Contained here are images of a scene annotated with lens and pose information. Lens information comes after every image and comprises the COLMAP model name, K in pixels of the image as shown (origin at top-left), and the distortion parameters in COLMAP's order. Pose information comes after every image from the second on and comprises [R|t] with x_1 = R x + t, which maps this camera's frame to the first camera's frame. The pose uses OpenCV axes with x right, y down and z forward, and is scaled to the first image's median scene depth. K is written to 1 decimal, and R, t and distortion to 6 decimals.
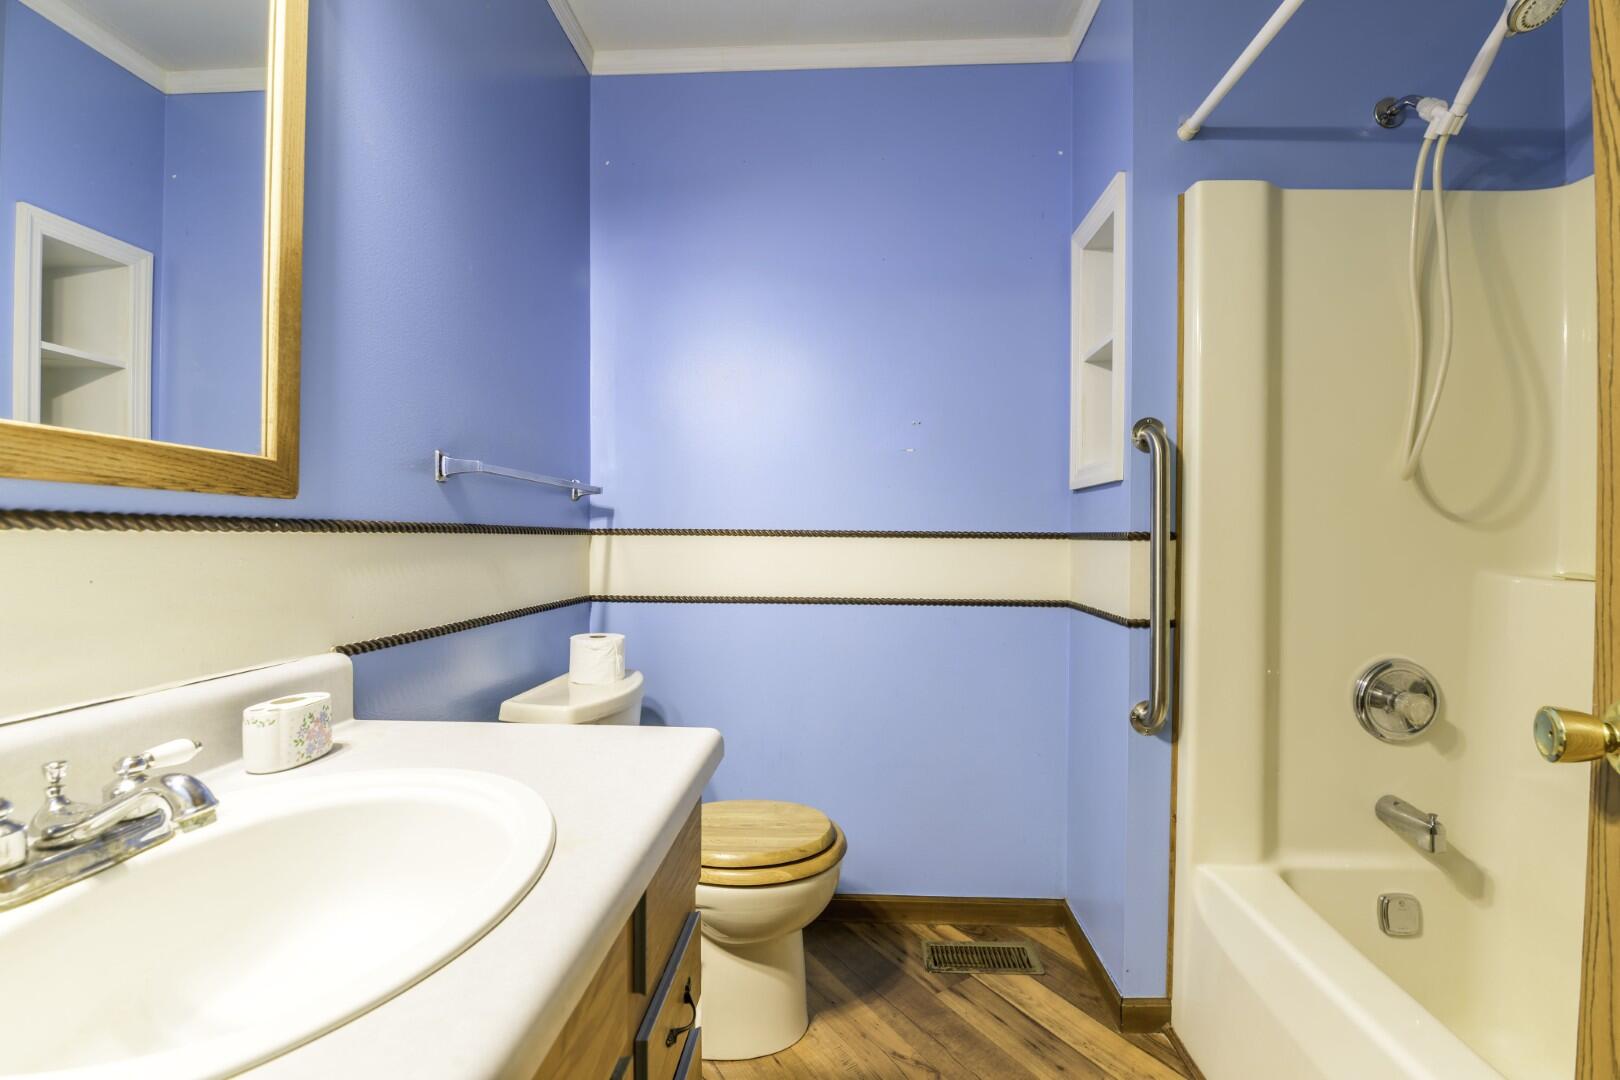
lens RADIAL K [[701.3, 0, 820.5], [0, 701.3, 539.3], [0, 0, 1]] dist [-0.011919, -0.005430]
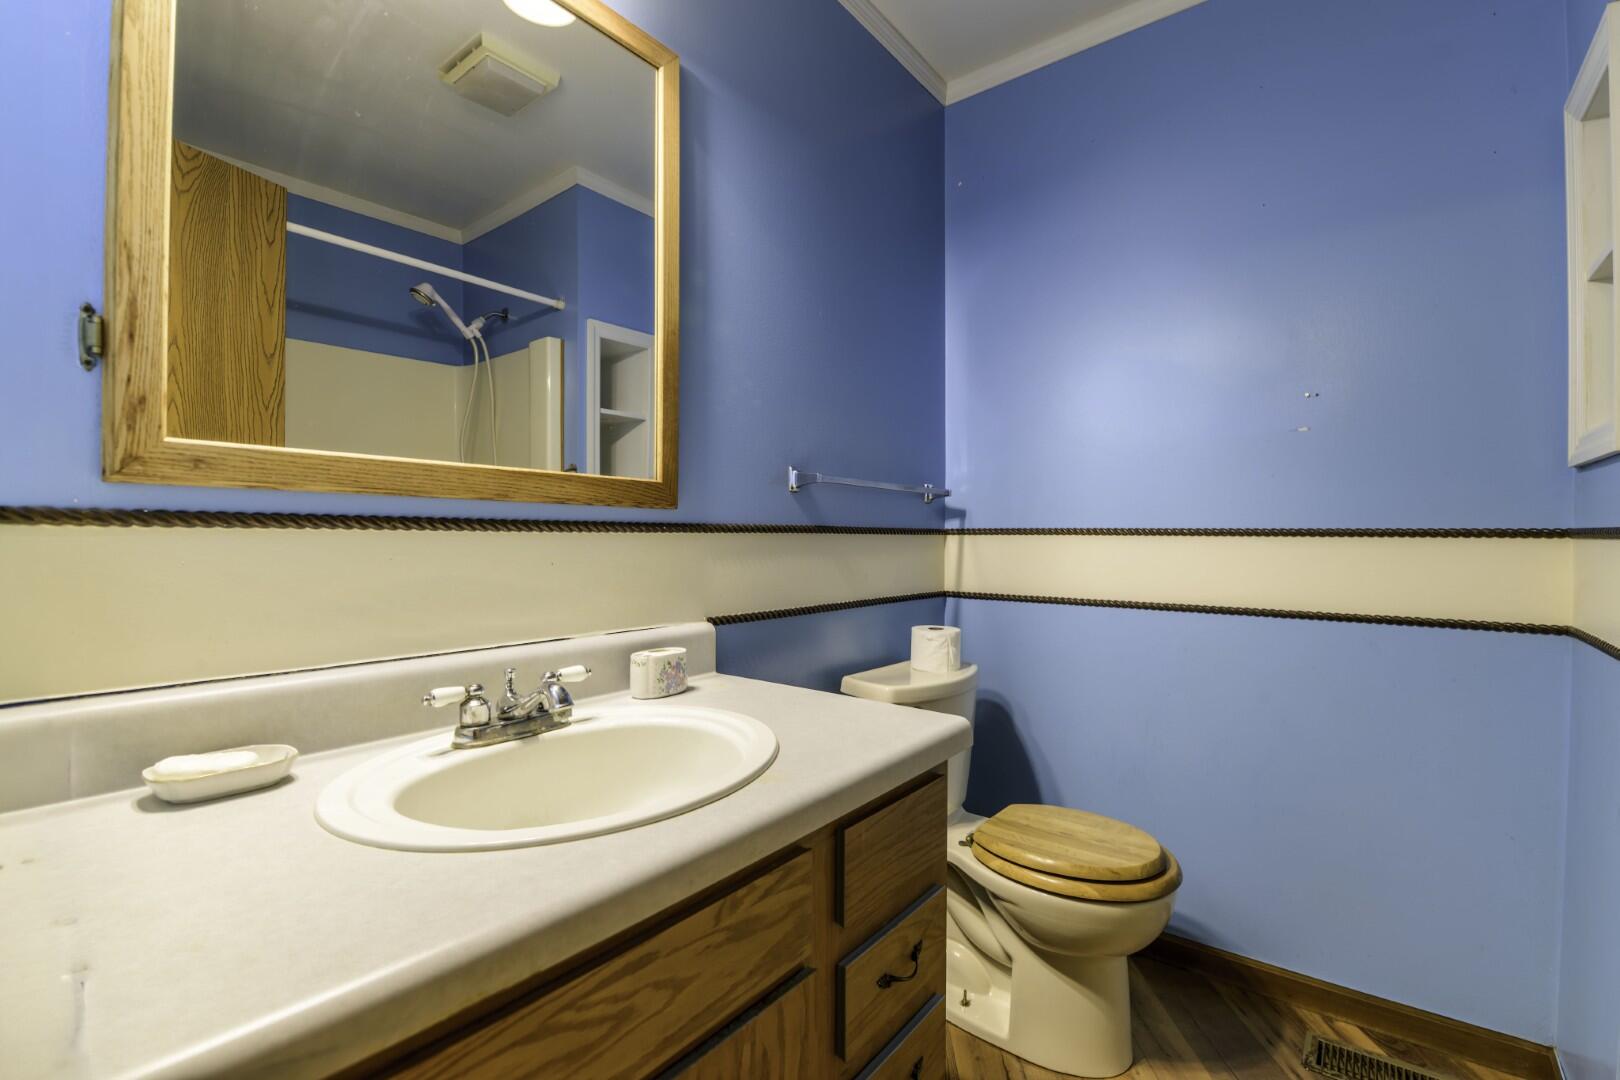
lens RADIAL K [[701.3, 0, 810.6], [0, 701.3, 538.1], [0, 0, 1]] dist [-0.011919, -0.005430]
pose [[0.812949, -0.001205, -0.582334, 0.168028], [-0.000160, 0.999997, -0.002294, 0.002052], [0.582336, 0.001958, 0.812946, 0.007970]]
